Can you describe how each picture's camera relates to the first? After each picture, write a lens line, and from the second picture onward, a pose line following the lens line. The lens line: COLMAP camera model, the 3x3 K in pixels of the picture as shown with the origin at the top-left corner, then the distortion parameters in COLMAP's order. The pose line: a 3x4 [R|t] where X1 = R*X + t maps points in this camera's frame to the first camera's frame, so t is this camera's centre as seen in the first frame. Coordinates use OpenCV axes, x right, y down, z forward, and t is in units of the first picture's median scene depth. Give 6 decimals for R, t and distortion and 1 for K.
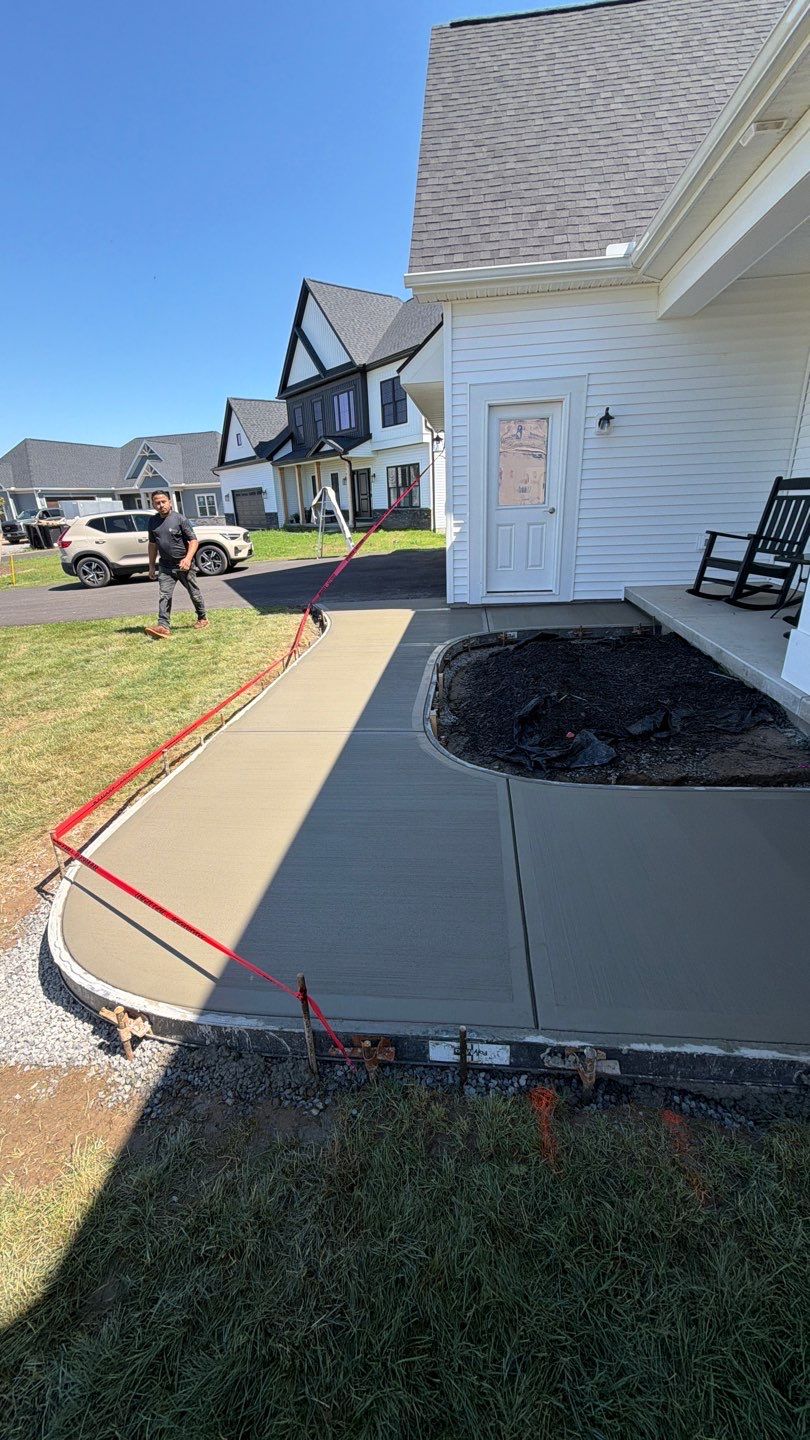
lens RADIAL K [[566.0, 0, 405.0], [0, 566.0, 720.0], [0, 0, 1]] dist [-0.002715, 0.000310]
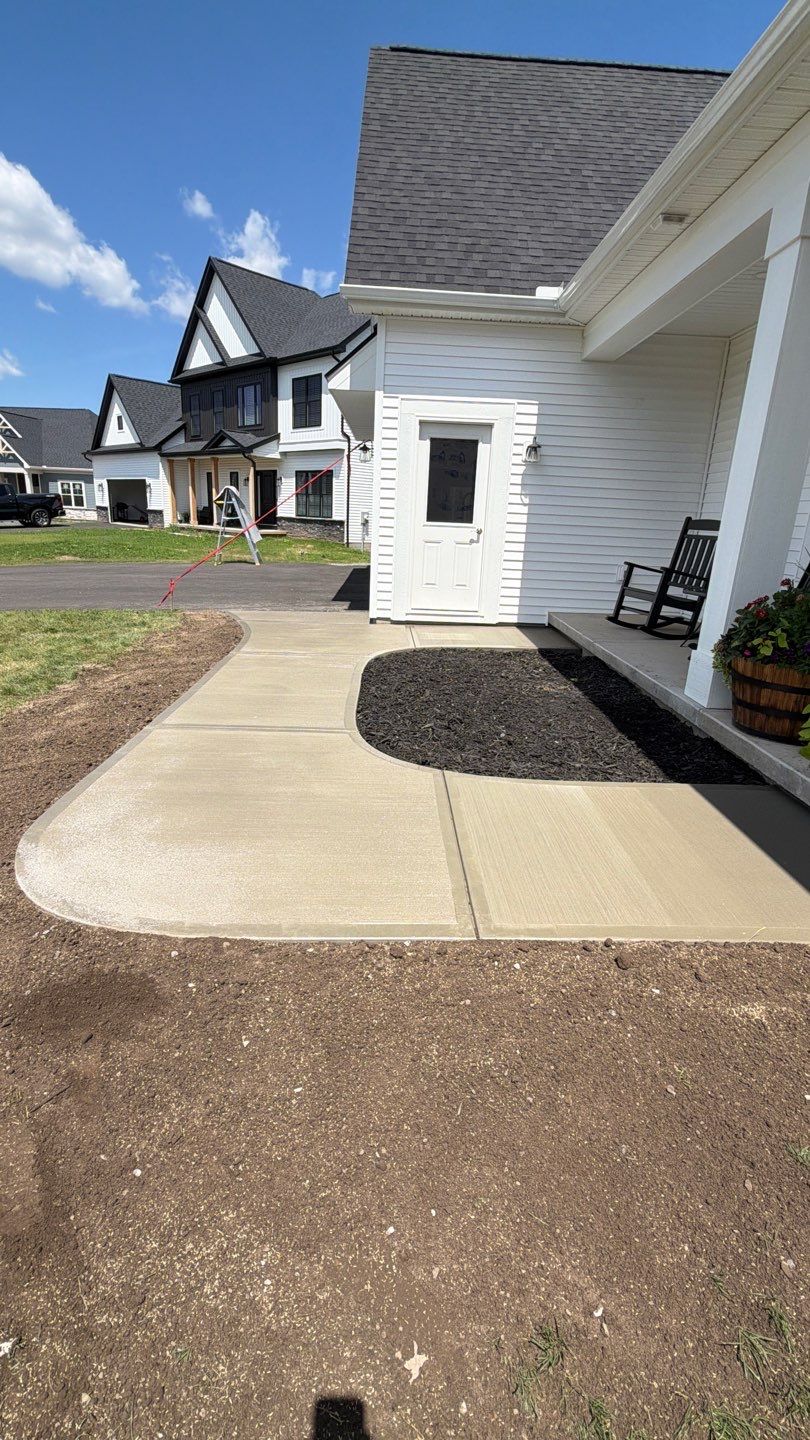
lens RADIAL K [[662.3, 0, 405.0], [0, 662.3, 720.0], [0, 0, 1]] dist [-0.000724, 0.000203]
pose [[0.986422, 0.038767, 0.159590, -0.041032], [-0.027503, 0.997011, -0.072194, 0.047193], [-0.161911, 0.066825, 0.984540, -0.097825]]
